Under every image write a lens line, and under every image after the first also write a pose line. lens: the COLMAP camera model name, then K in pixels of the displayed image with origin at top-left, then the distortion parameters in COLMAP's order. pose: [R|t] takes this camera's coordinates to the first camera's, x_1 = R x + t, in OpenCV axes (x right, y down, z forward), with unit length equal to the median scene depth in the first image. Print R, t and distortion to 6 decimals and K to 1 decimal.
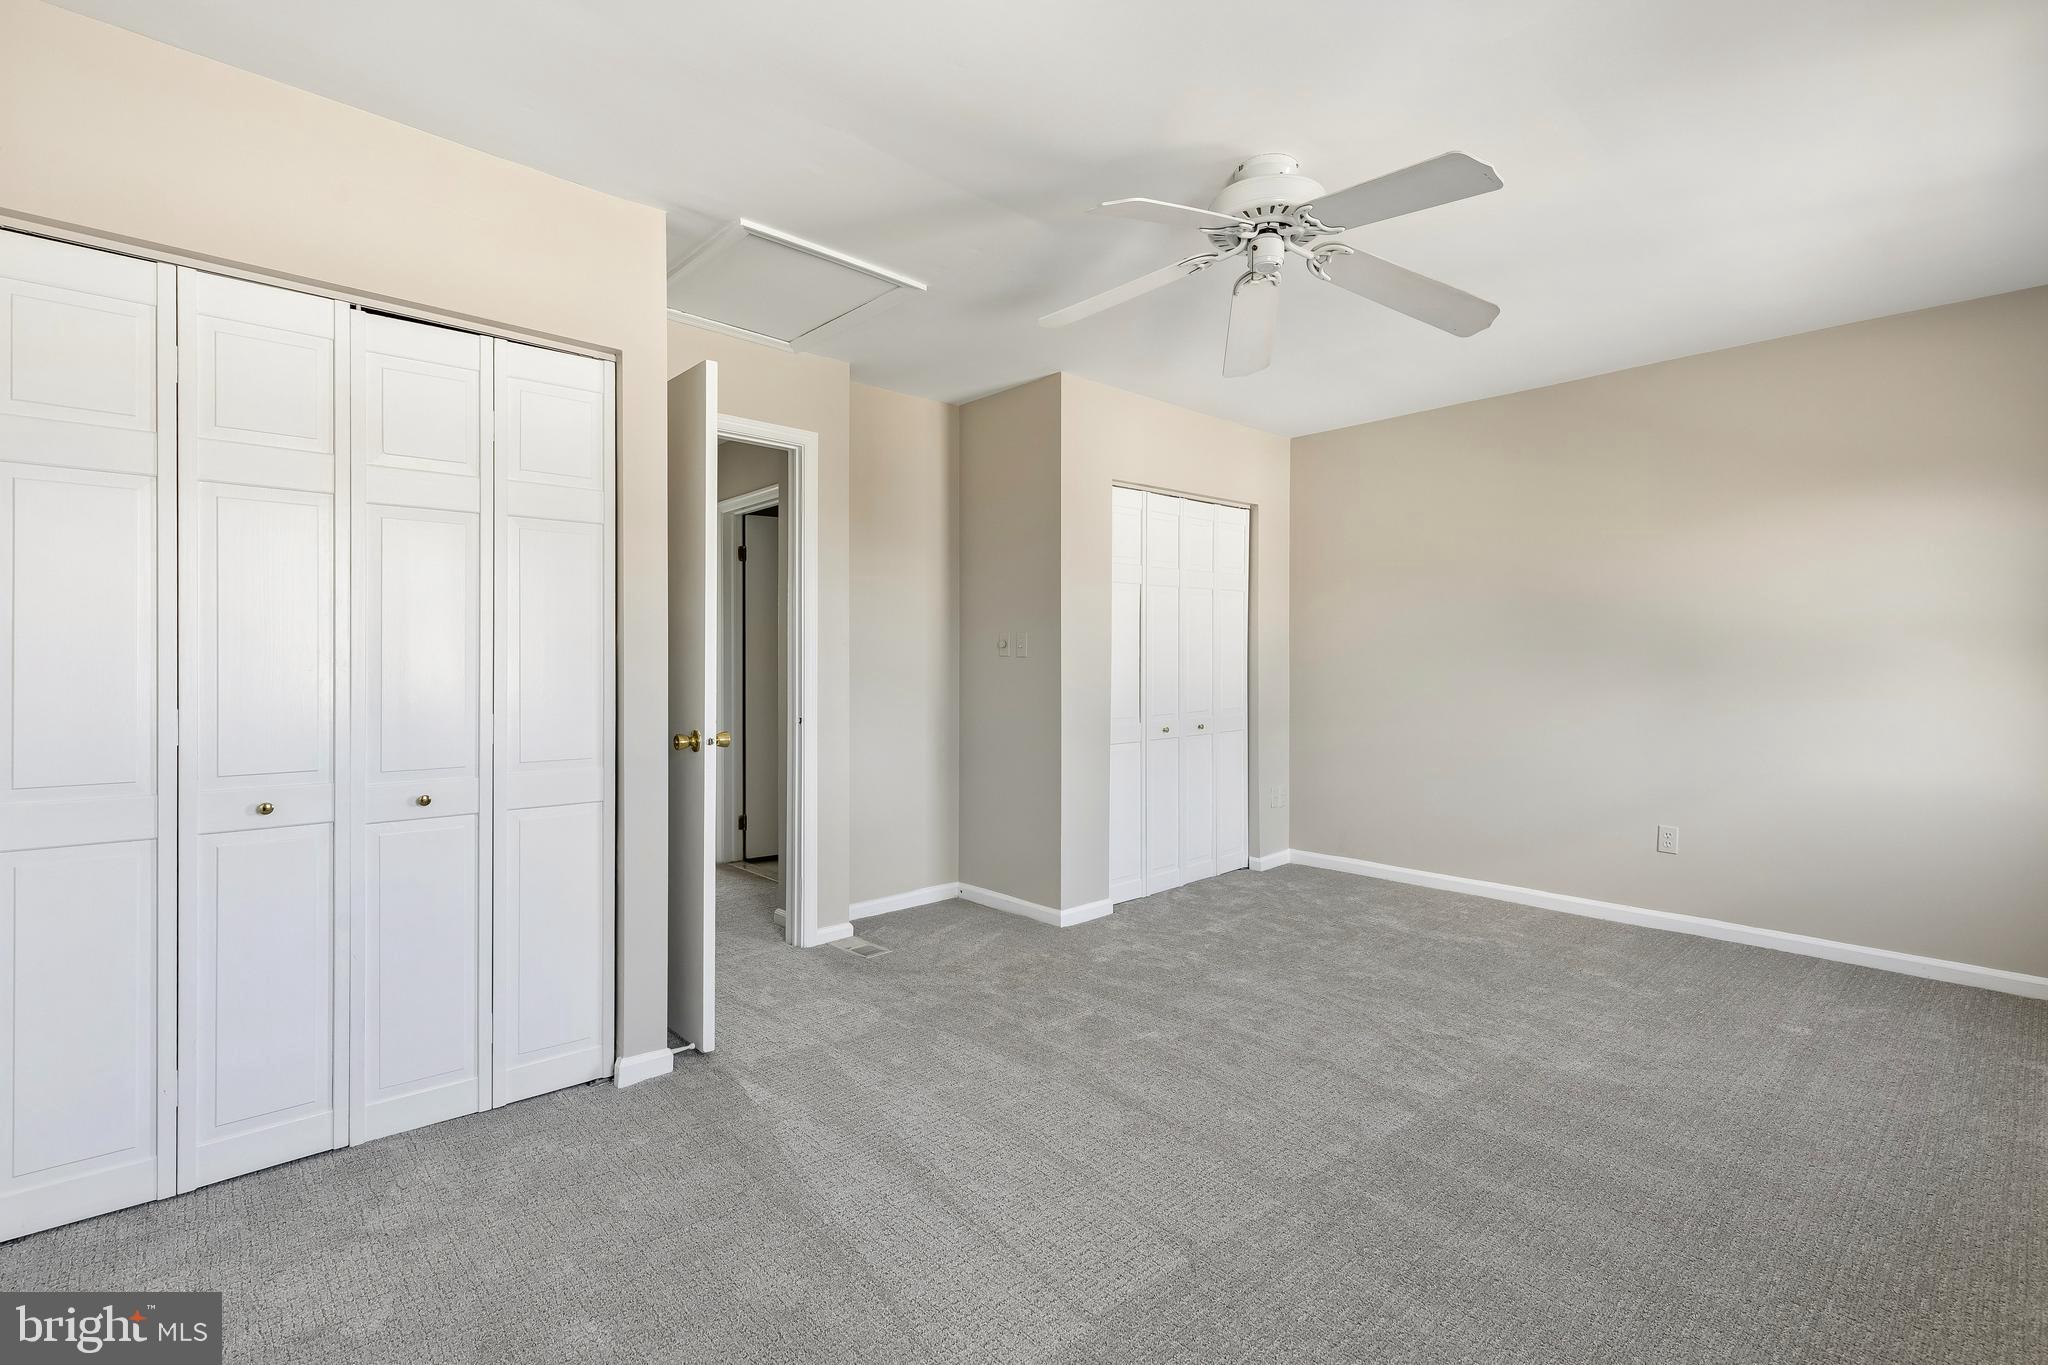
lens RADIAL K [[926.4, 0, 1021.4], [0, 926.4, 665.5], [0, 0, 1]] dist [0.005254, -0.000143]
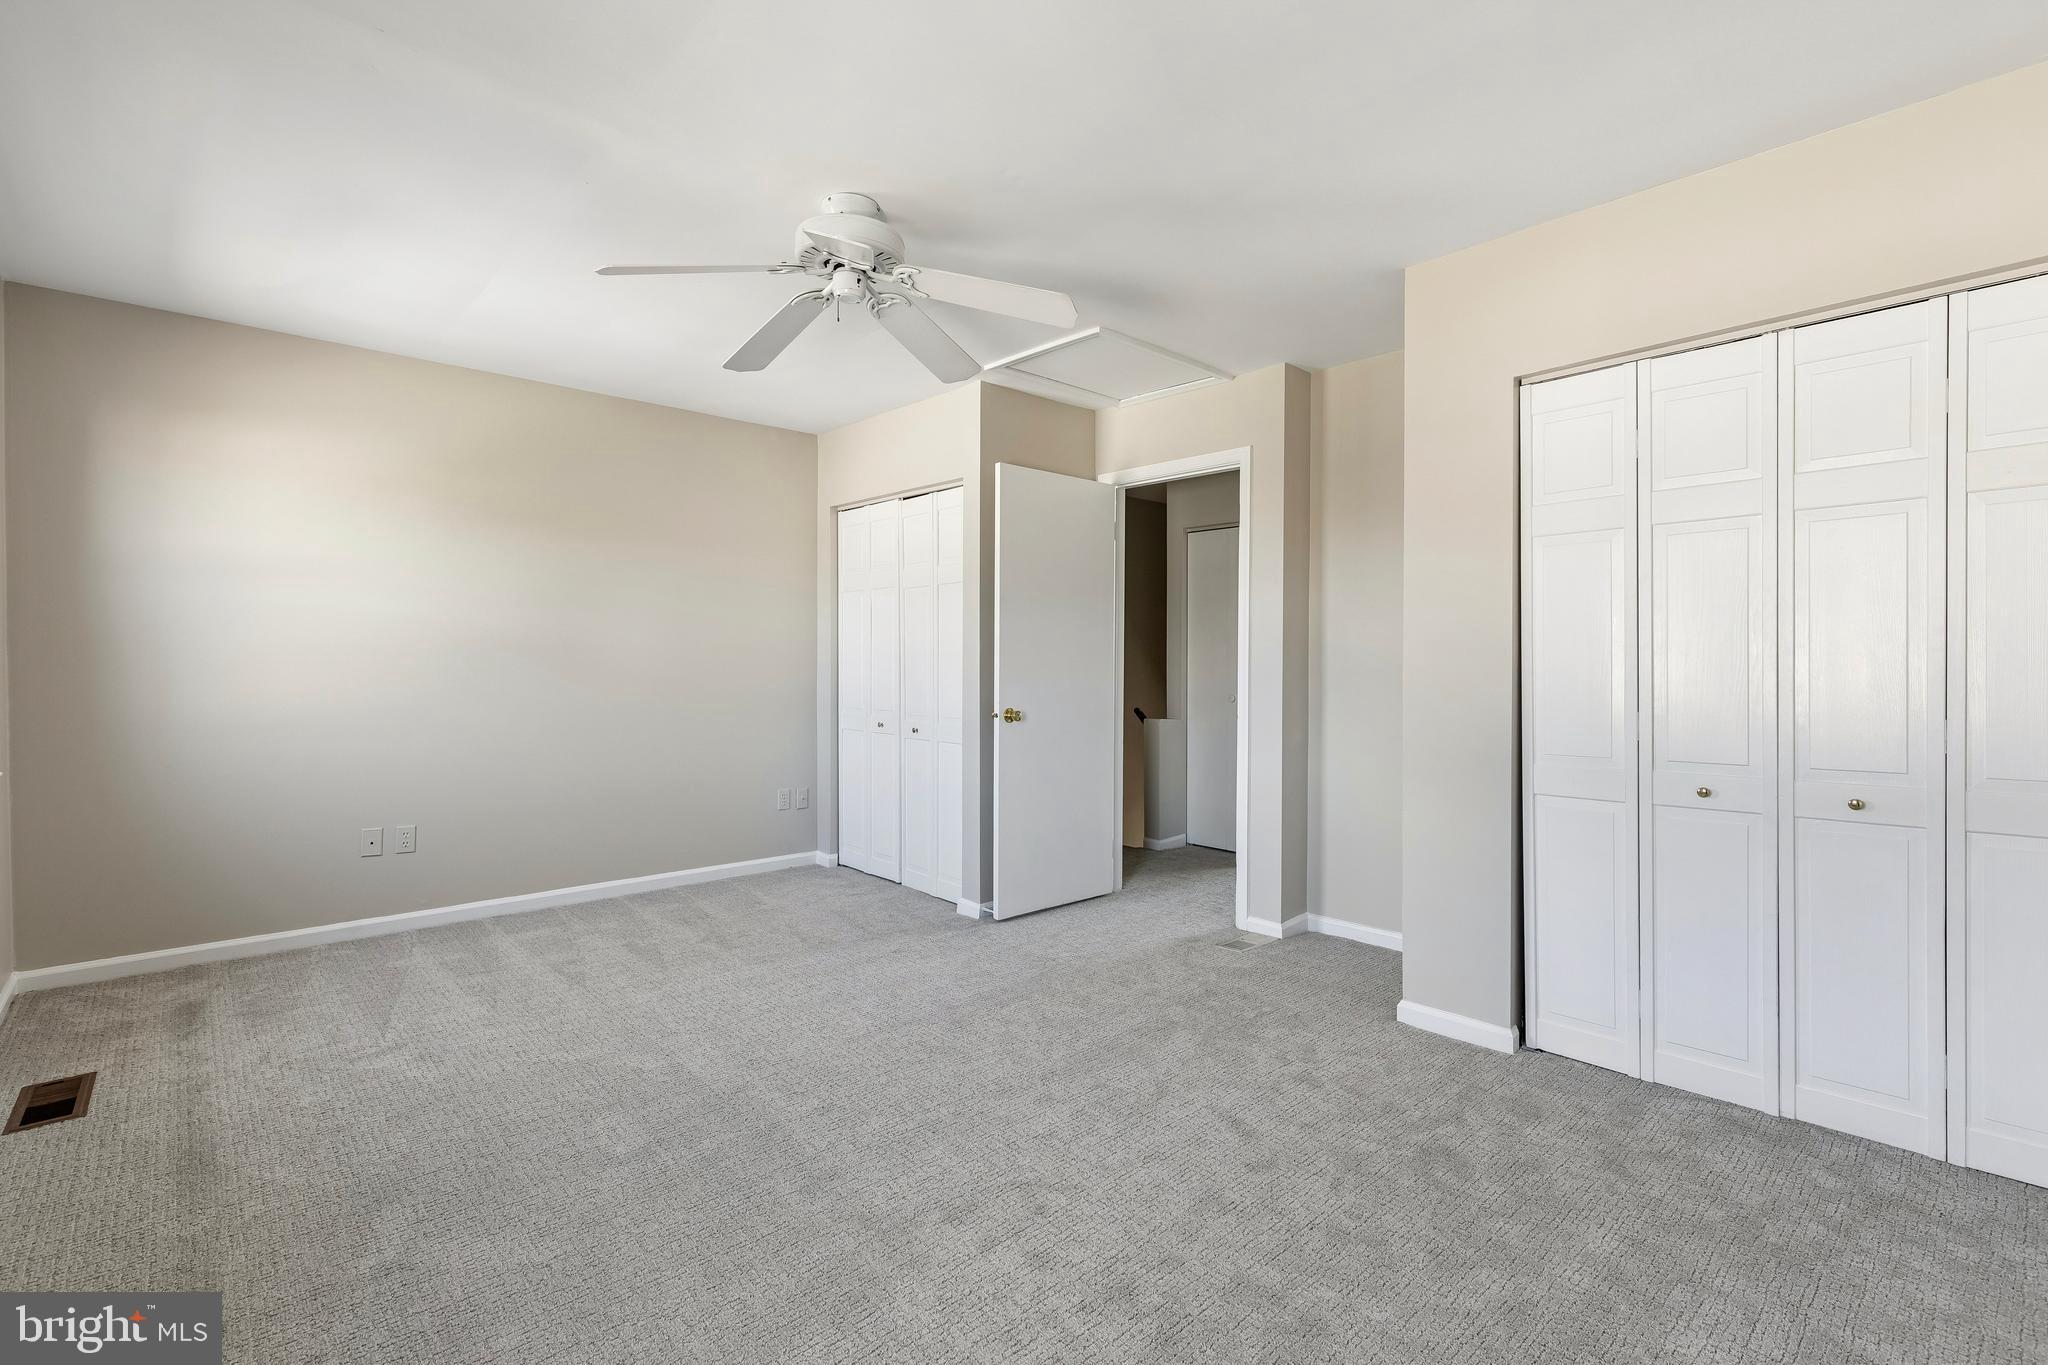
lens RADIAL K [[921.2, 0, 1020.8], [0, 921.2, 676.9], [0, 0, 1]] dist [0.004873, -0.000782]
pose [[-0.003244, 0.013129, -0.999909, 0.847471], [-0.007725, 0.999884, 0.013153, -0.000271], [0.999965, 0.007767, -0.003142, 0.759408]]
